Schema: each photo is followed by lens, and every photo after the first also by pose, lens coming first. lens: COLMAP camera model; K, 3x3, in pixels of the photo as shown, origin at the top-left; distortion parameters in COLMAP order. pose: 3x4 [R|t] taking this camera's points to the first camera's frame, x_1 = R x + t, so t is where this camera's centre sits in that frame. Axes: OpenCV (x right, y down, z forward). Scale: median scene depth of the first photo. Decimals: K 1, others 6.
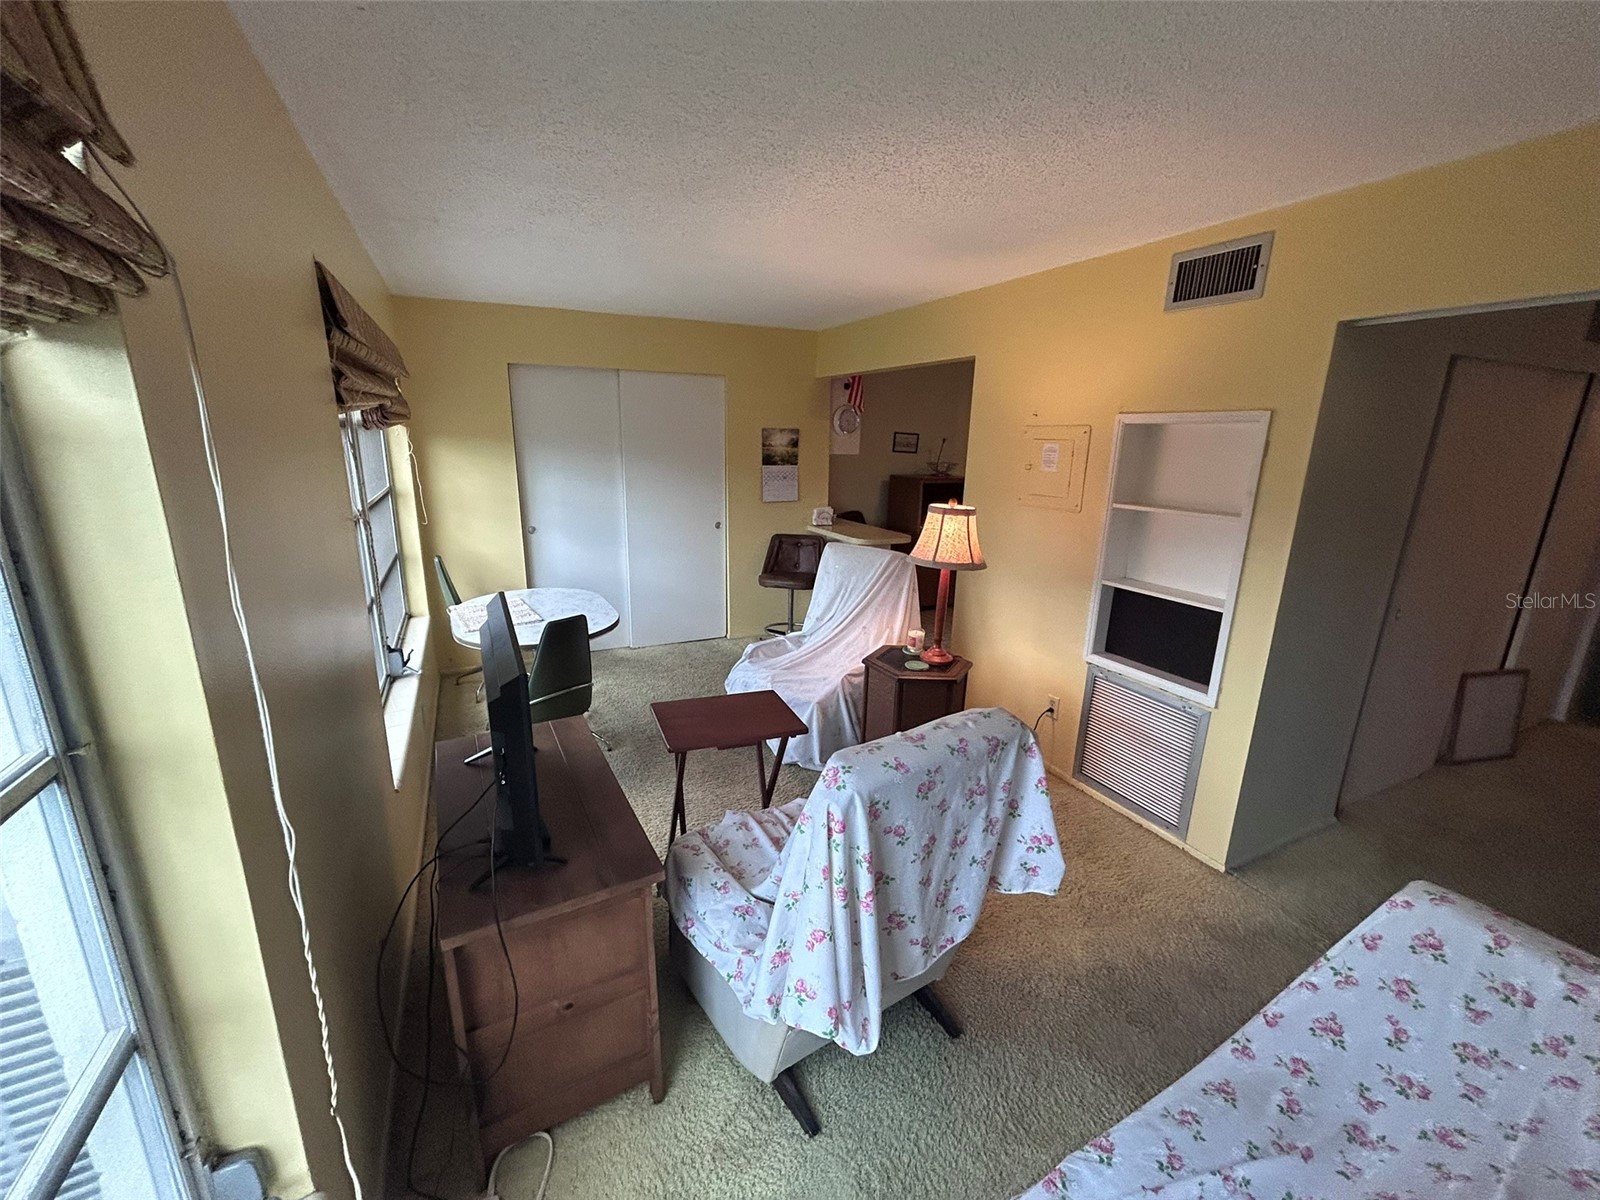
lens RADIAL K [[645.5, 0, 793.3], [0, 645.5, 592.1], [0, 0, 1]] dist [-0.002375, 0.001790]
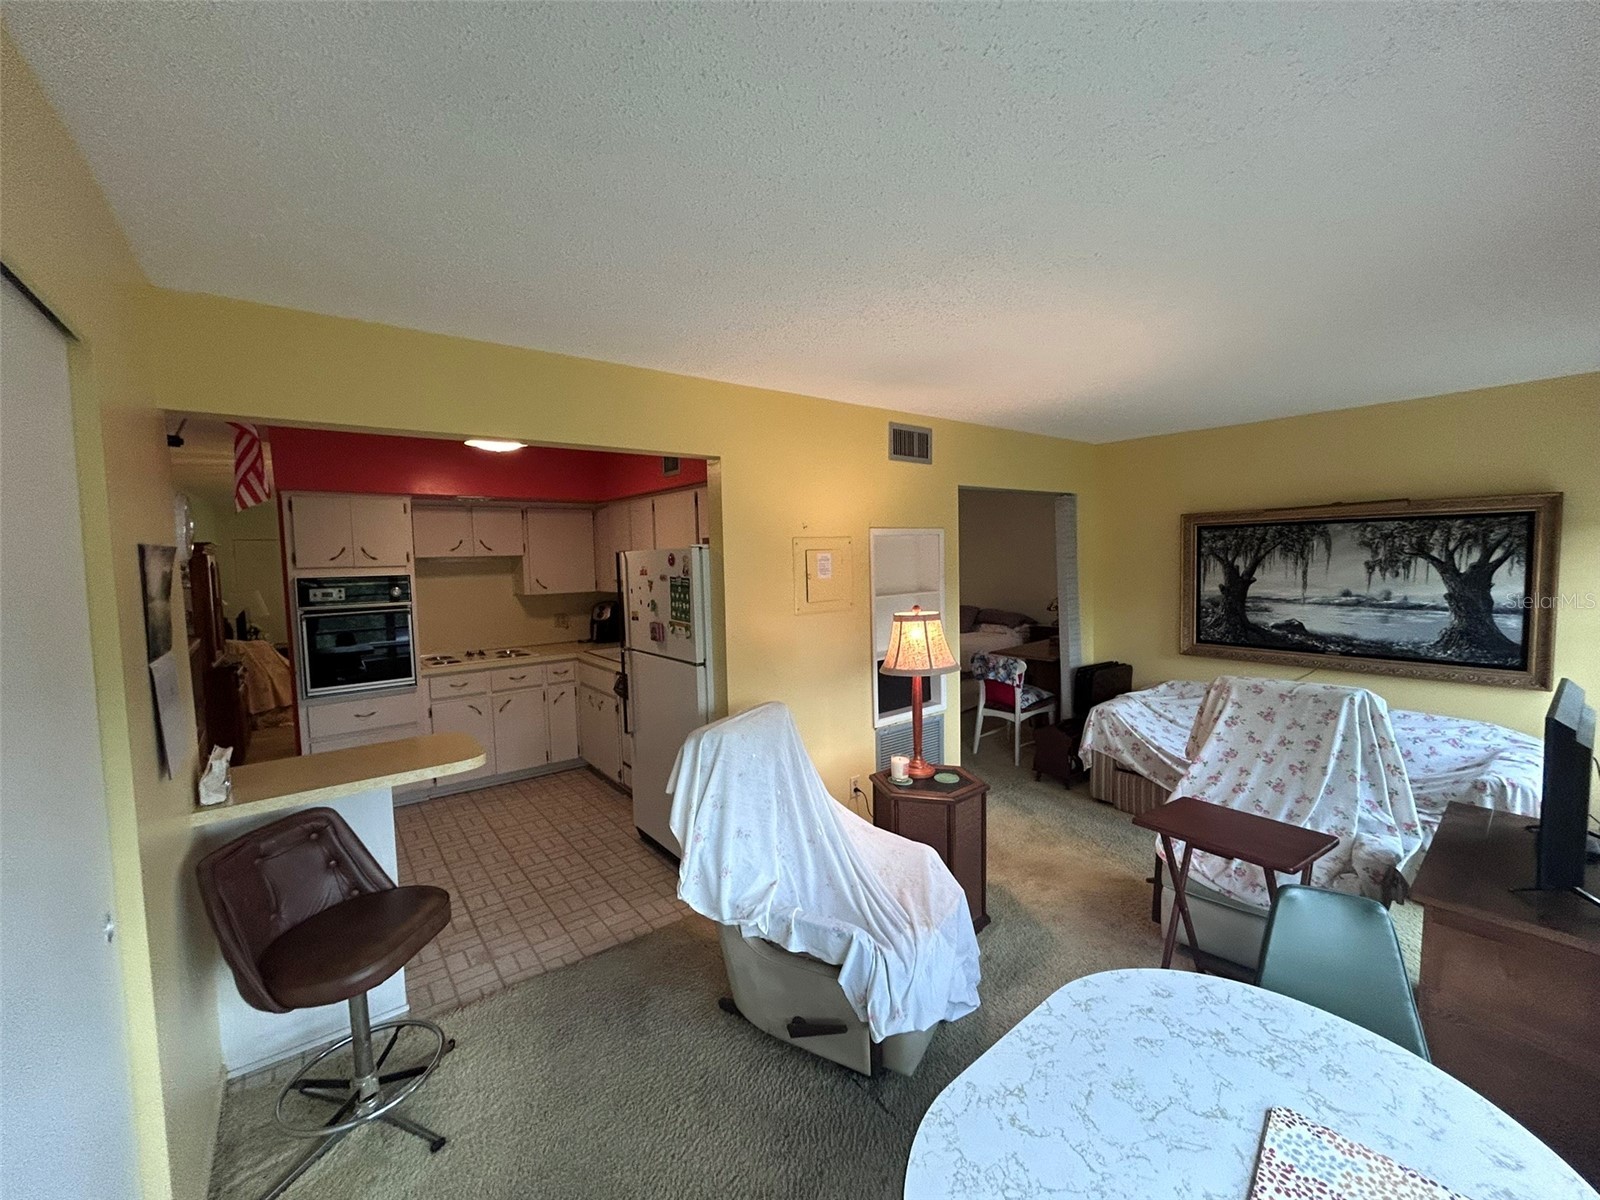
lens RADIAL K [[645.5, 0, 799.2], [0, 645.5, 597.6], [0, 0, 1]] dist [-0.002375, 0.001790]
pose [[-0.191691, -0.082850, 0.977952, -0.793361], [0.245378, 0.960741, 0.129489, -0.374830], [-0.950286, 0.264790, -0.163836, 1.499380]]
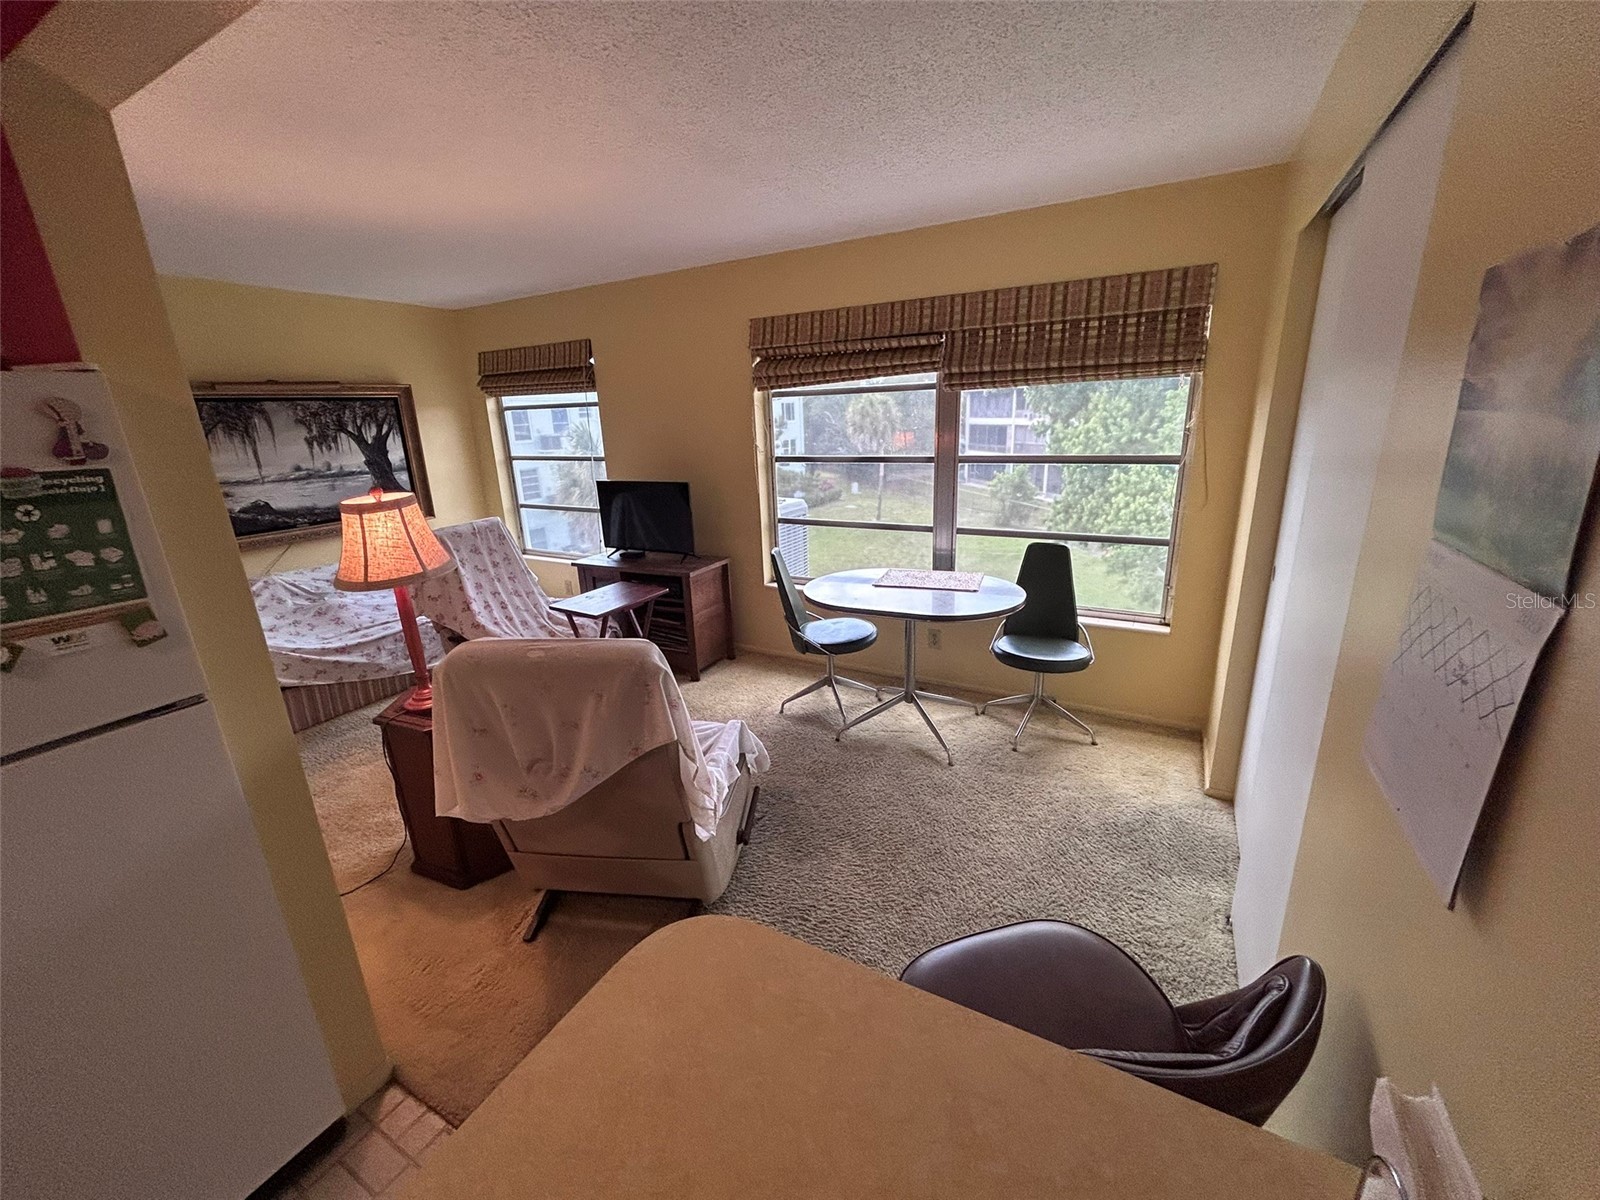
lens RADIAL K [[645.5, 0, 794.4], [0, 645.5, 597.2], [0, 0, 1]] dist [-0.002375, 0.001790]
pose [[-0.833377, 0.166545, -0.527015, 0.313921], [-0.107441, 0.886516, 0.450051, -0.462003], [0.542161, 0.431686, -0.720908, 2.056915]]
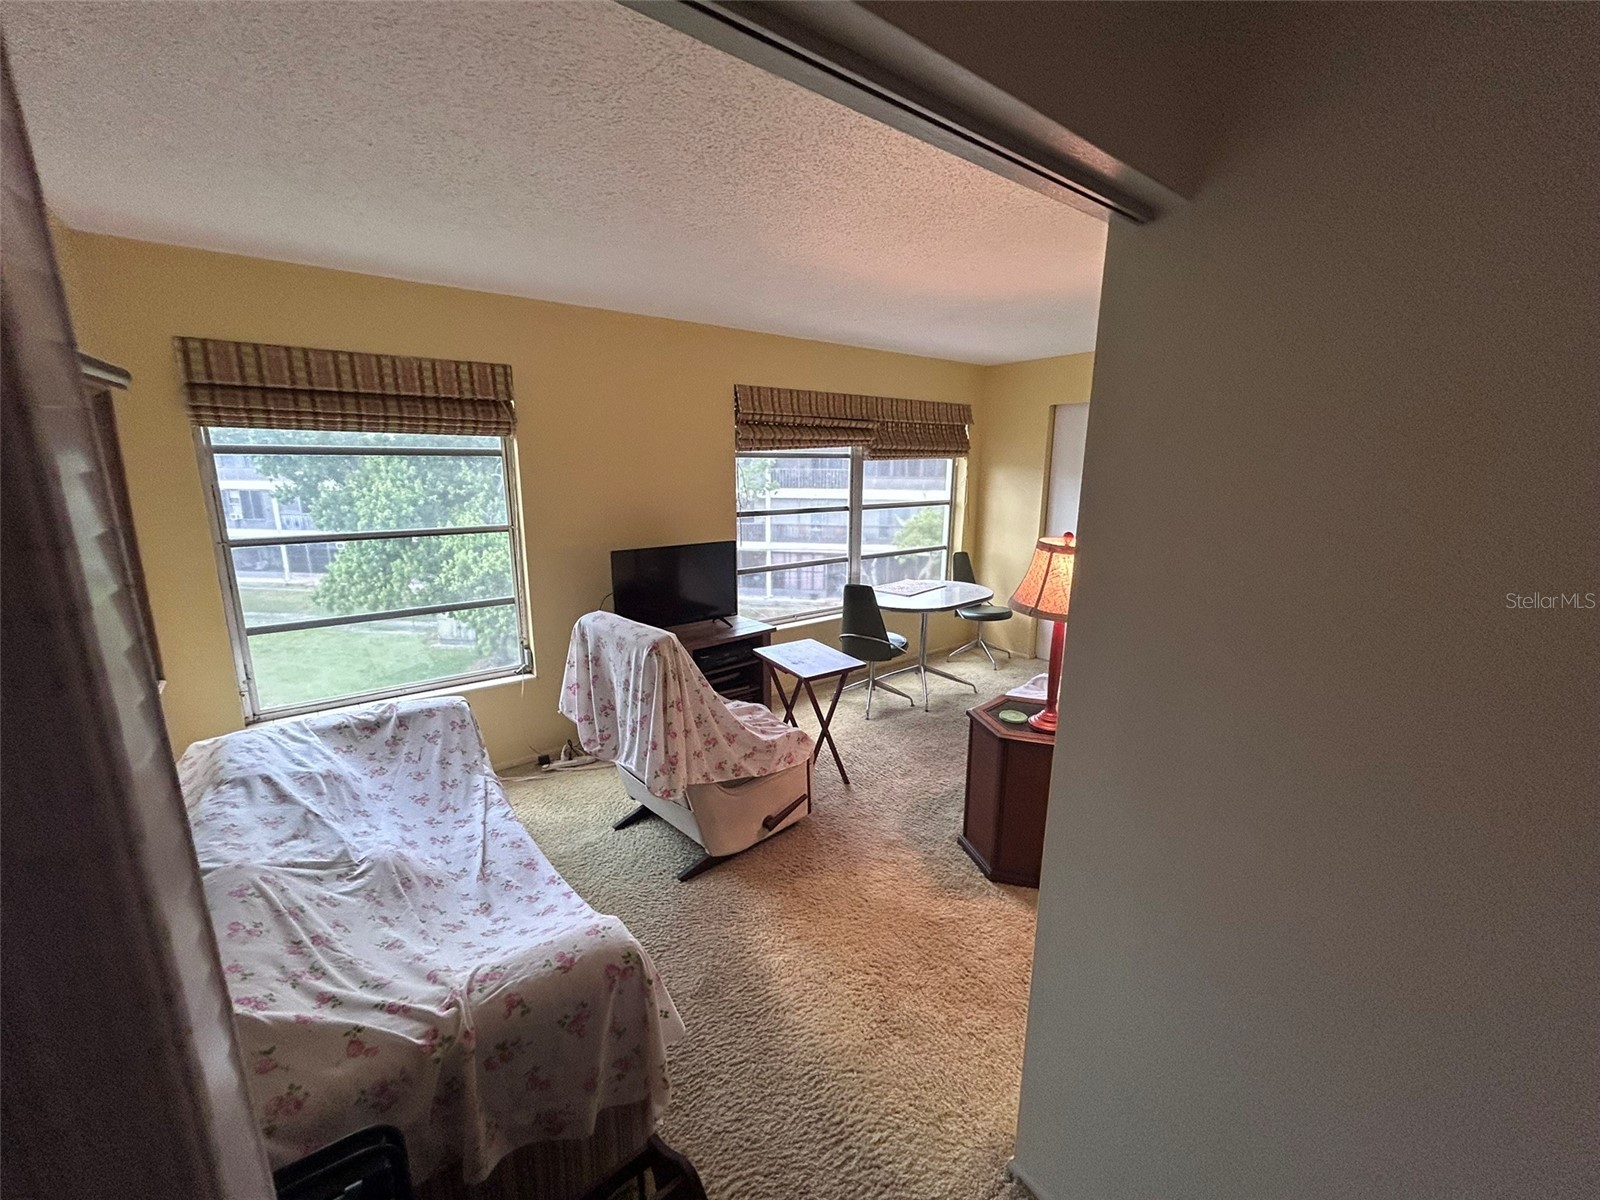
lens RADIAL K [[629.8, 0, 784.3], [0, 629.8, 601.5], [0, 0, 1]] dist [-0.015492, -0.000050]
pose [[0.176035, 0.183059, -0.967213, 1.082146], [-0.219882, 0.965043, 0.142630, -0.095935], [0.959512, 0.187565, 0.210133, 0.589676]]
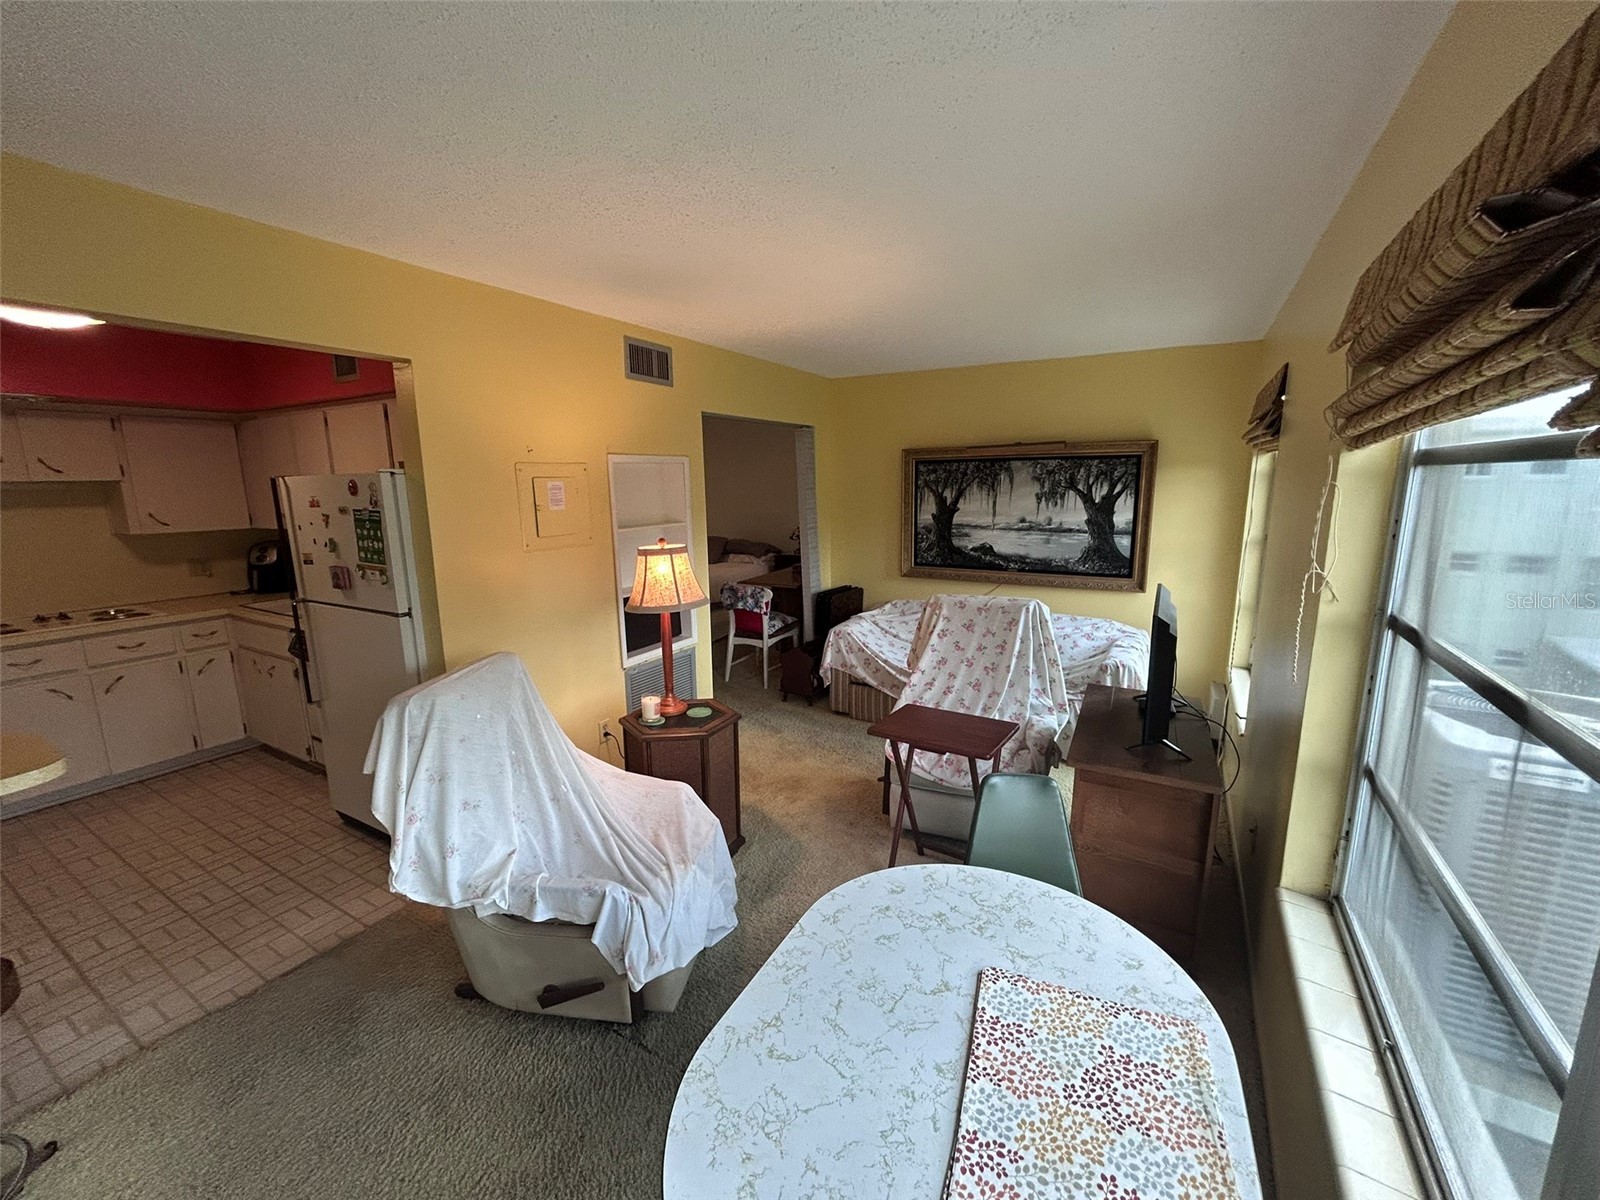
lens RADIAL K [[645.5, 0, 799.1], [0, 645.5, 597.8], [0, 0, 1]] dist [-0.002375, 0.001790]
pose [[-0.544288, -0.164856, 0.822540, -0.747921], [0.195011, 0.928777, 0.315190, -0.365705], [-0.815917, 0.331959, -0.473374, 1.475414]]
